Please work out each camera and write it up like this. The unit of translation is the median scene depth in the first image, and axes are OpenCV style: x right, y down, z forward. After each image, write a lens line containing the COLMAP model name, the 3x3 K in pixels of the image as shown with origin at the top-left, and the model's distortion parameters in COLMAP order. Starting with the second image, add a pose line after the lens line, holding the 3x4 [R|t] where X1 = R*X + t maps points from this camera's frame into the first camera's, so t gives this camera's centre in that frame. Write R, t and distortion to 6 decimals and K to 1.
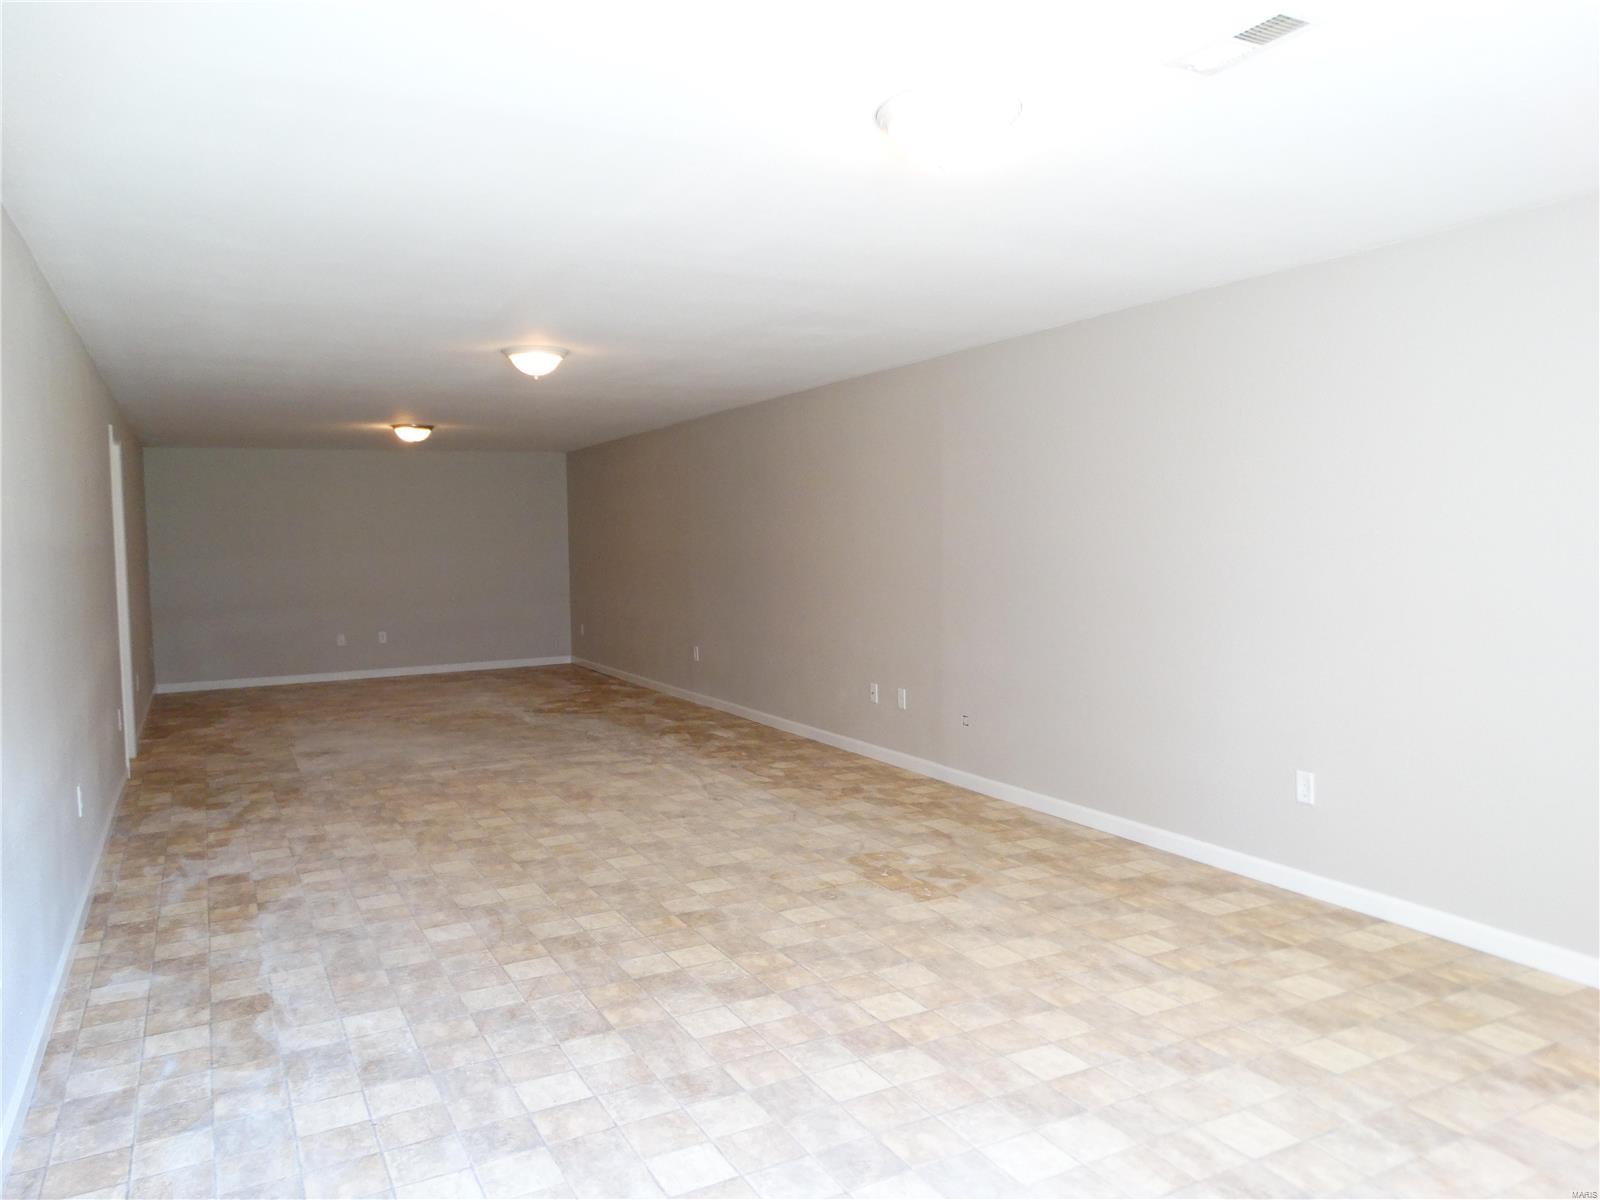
lens RADIAL K [[1172.3, 0, 797.8], [0, 1172.3, 514.8], [0, 0, 1]] dist [0.005900, 0.005858]
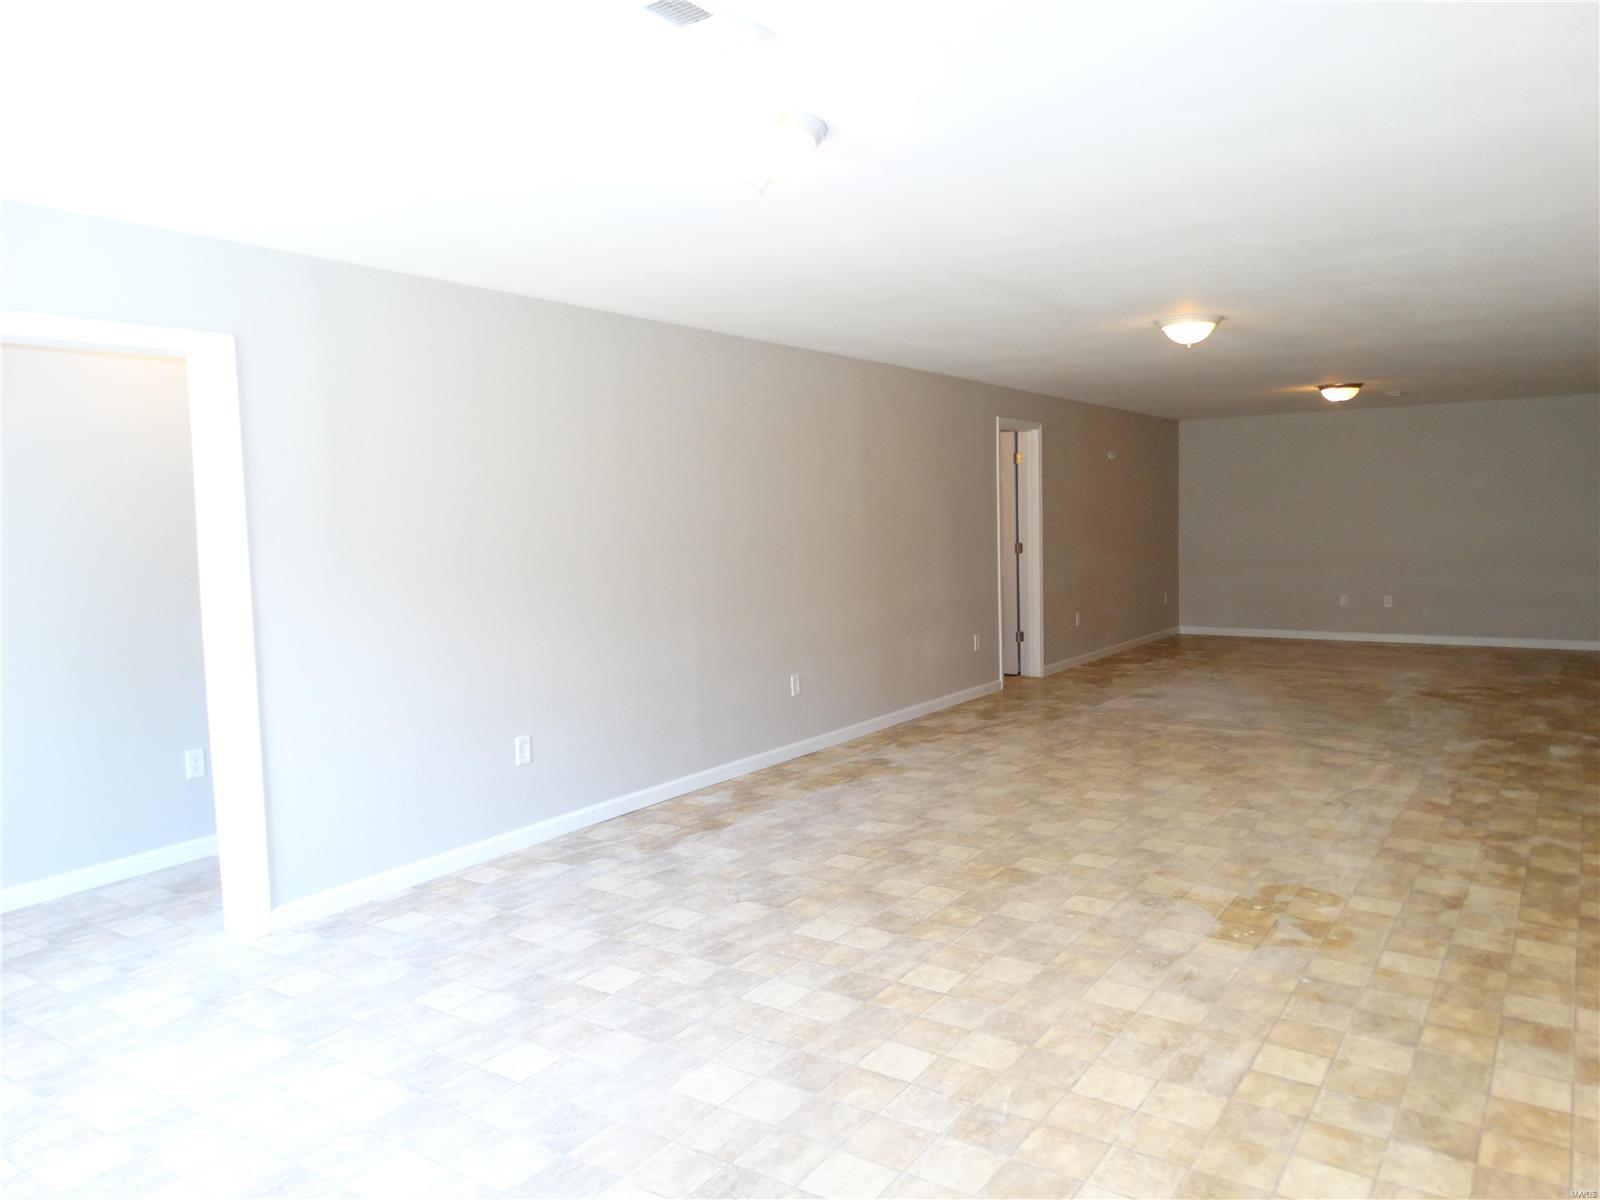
lens RADIAL K [[1138.7, 0, 800.0], [0, 1138.7, 600.0], [0, 0, 1]] dist [-0.000806, 0.001710]
pose [[0.460602, 0.074654, -0.884462, 0.720325], [0.028456, 0.994702, 0.098778, -0.011675], [0.887151, -0.070666, 0.456037, 0.376419]]
